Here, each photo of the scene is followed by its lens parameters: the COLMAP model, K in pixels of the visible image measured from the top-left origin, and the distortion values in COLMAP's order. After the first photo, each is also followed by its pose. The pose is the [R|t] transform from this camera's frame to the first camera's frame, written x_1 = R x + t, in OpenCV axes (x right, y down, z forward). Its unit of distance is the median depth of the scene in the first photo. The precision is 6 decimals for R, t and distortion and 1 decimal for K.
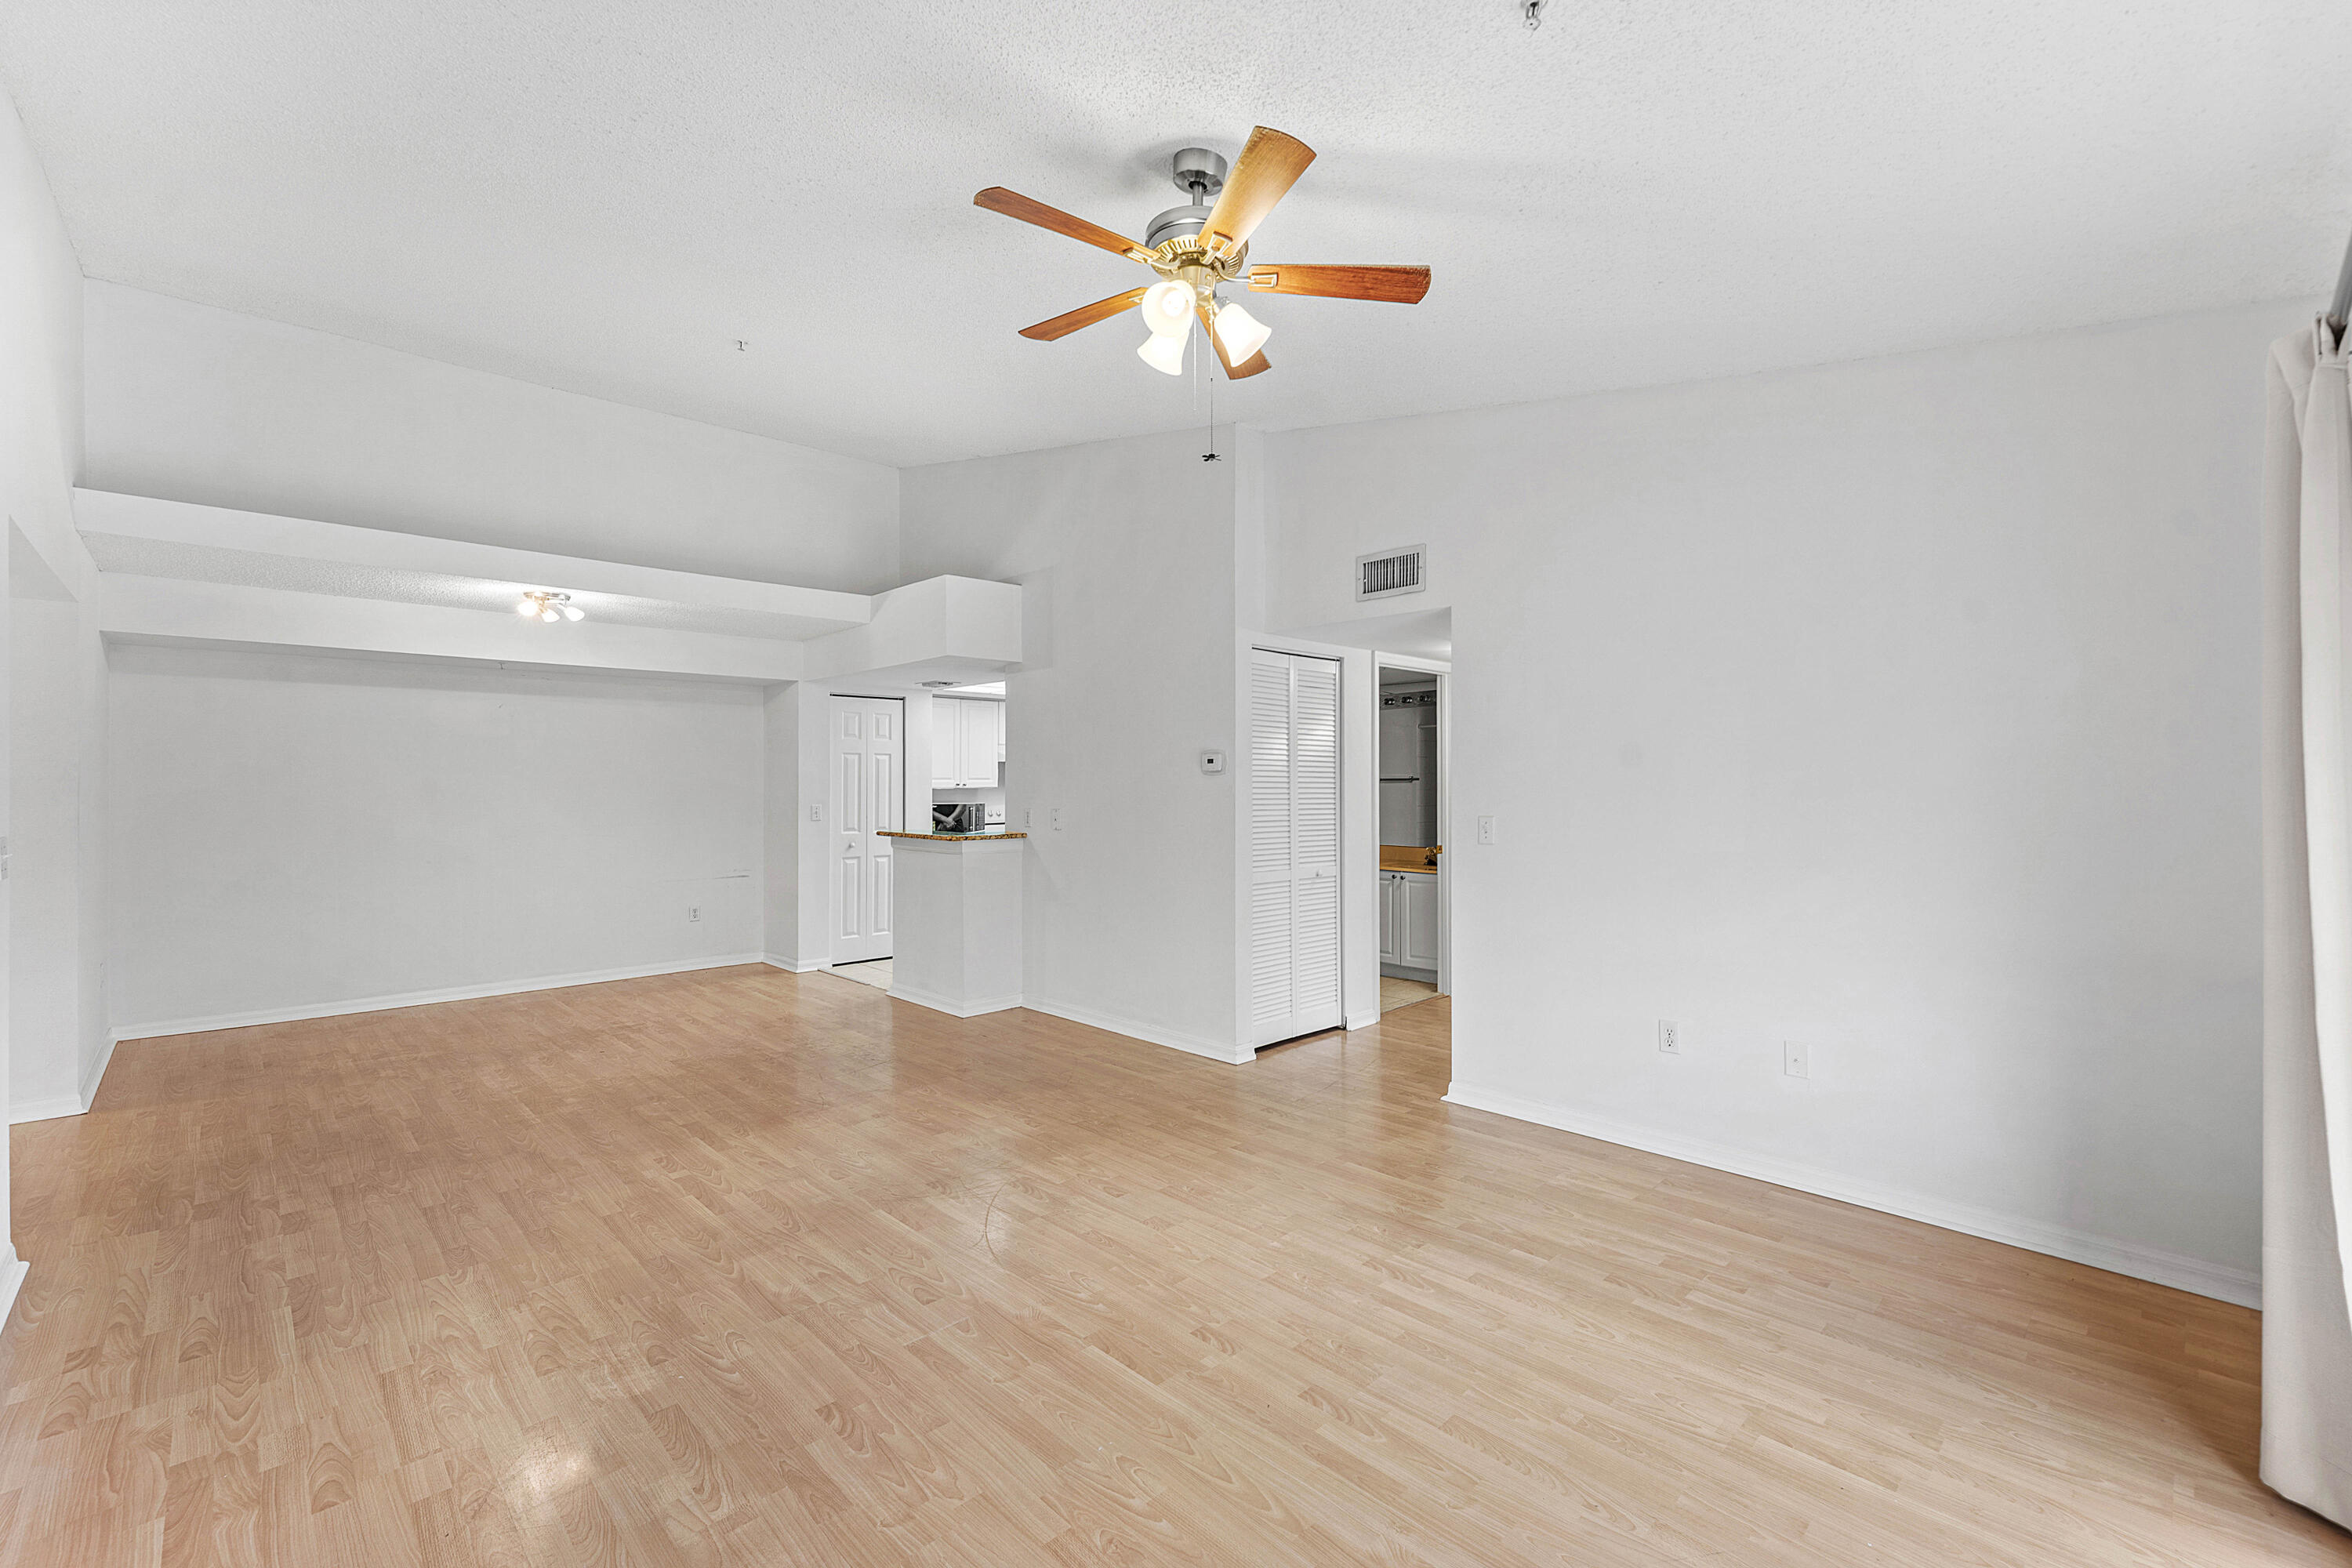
lens RADIAL K [[989.7, 0, 1193.8], [0, 989.7, 780.8], [0, 0, 1]] dist [0.011259, -0.000667]
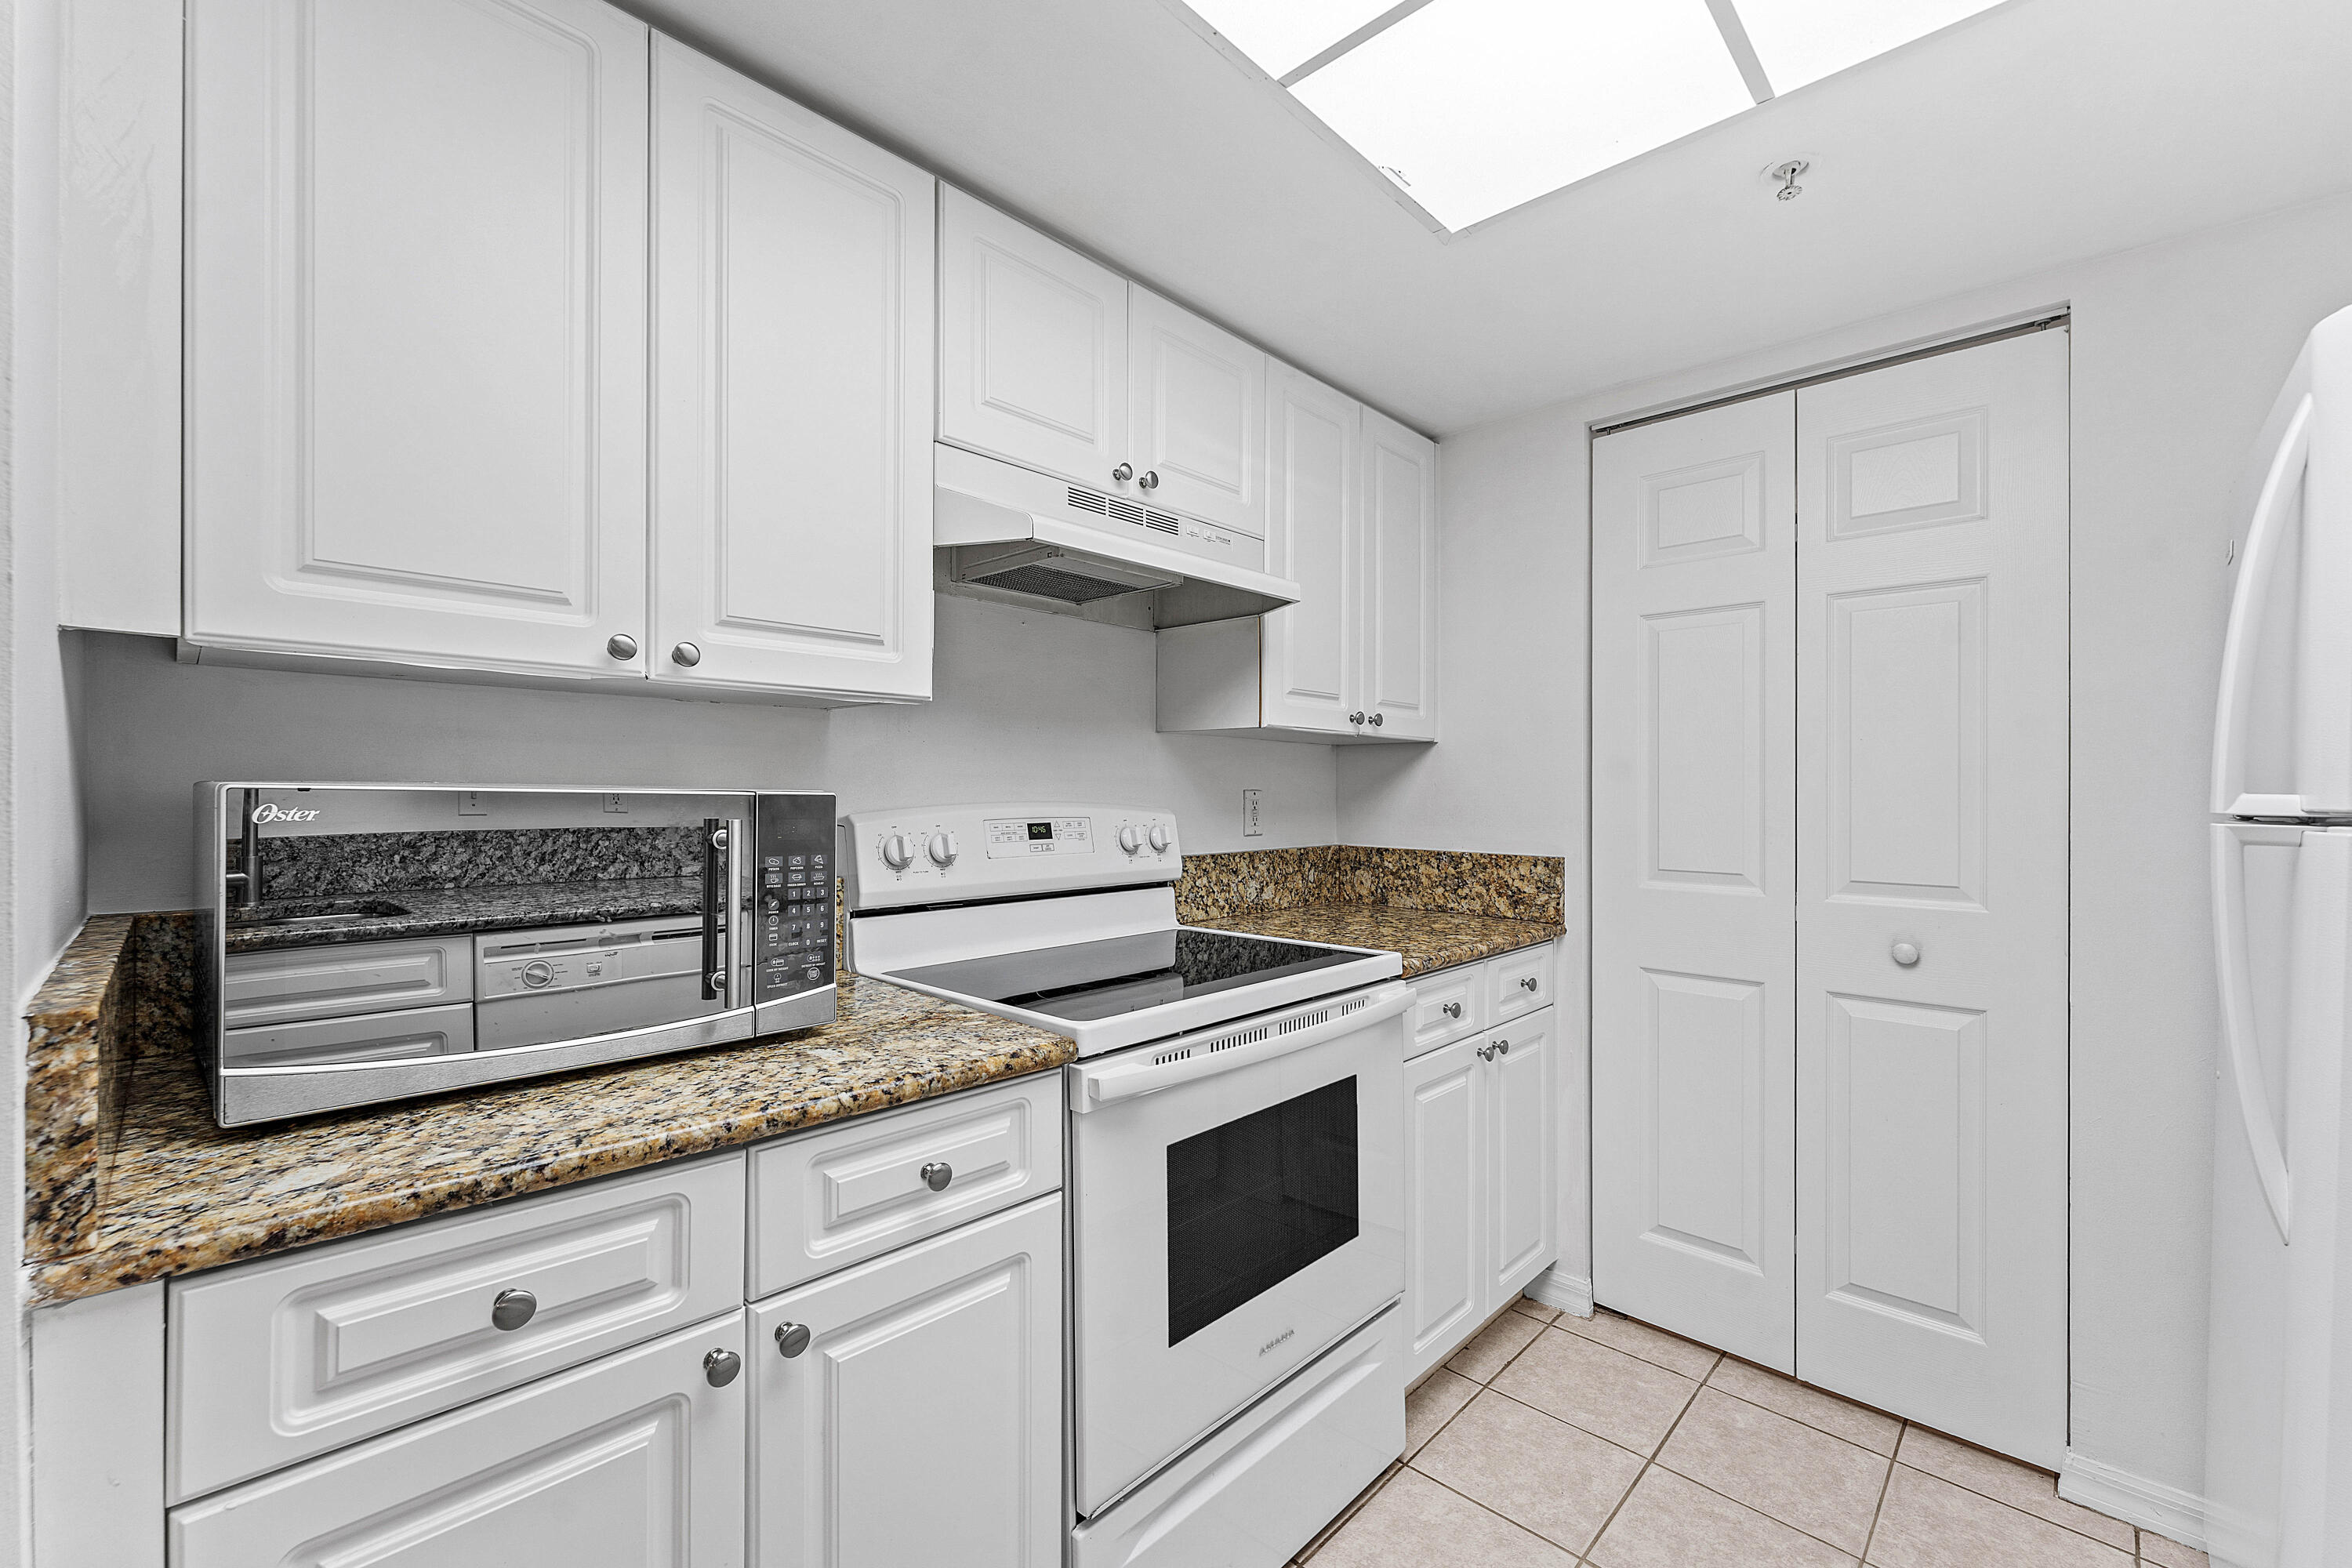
lens RADIAL K [[967.3, 0, 1175.1], [0, 967.3, 793.9], [0, 0, 1]] dist [0.001893, 0.000087]
pose [[0.999744, 0.011704, 0.019345, -0.320671], [-0.011847, 0.999903, 0.007297, 0.041191], [-0.019258, -0.007525, 0.999786, 1.666998]]
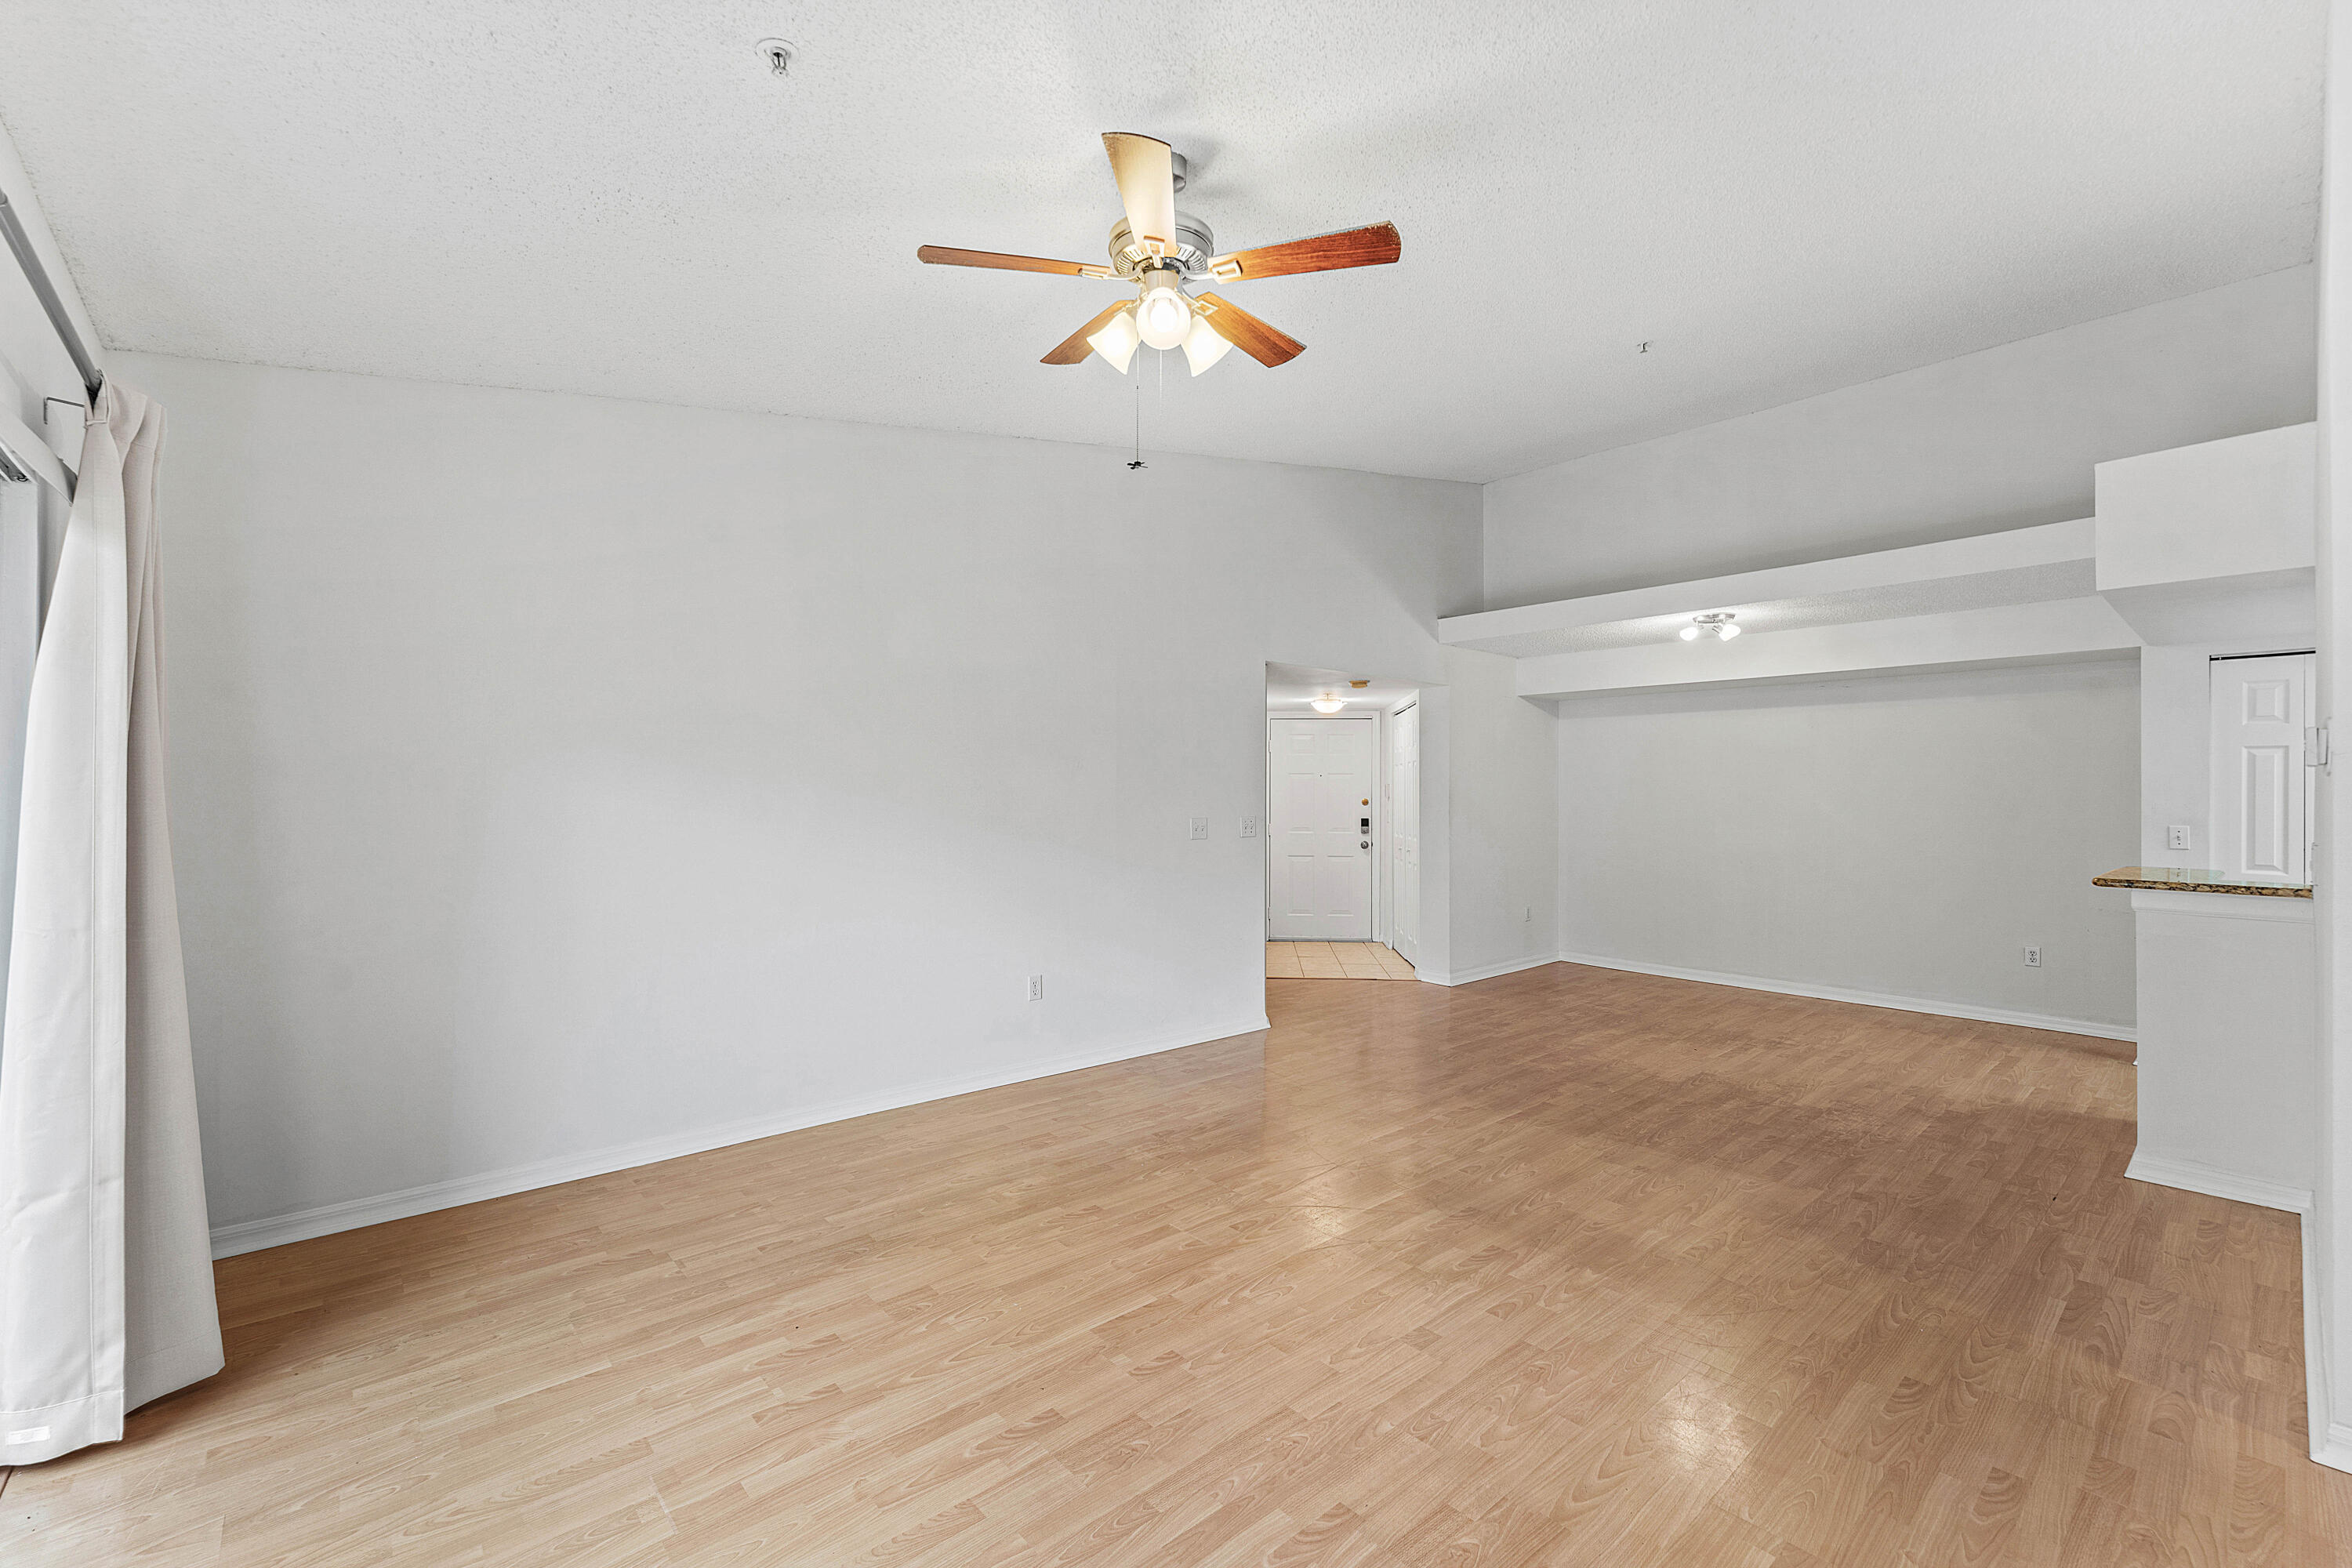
lens RADIAL K [[970.9, 0, 1166.2], [0, 970.9, 797.6], [0, 0, 1]] dist [0.001094, 0.000448]
pose [[-0.062057, 0.007119, -0.998047, 0.529427], [0.000223, 0.999975, 0.007119, -0.000002], [0.998073, 0.000219, -0.062057, 0.583890]]
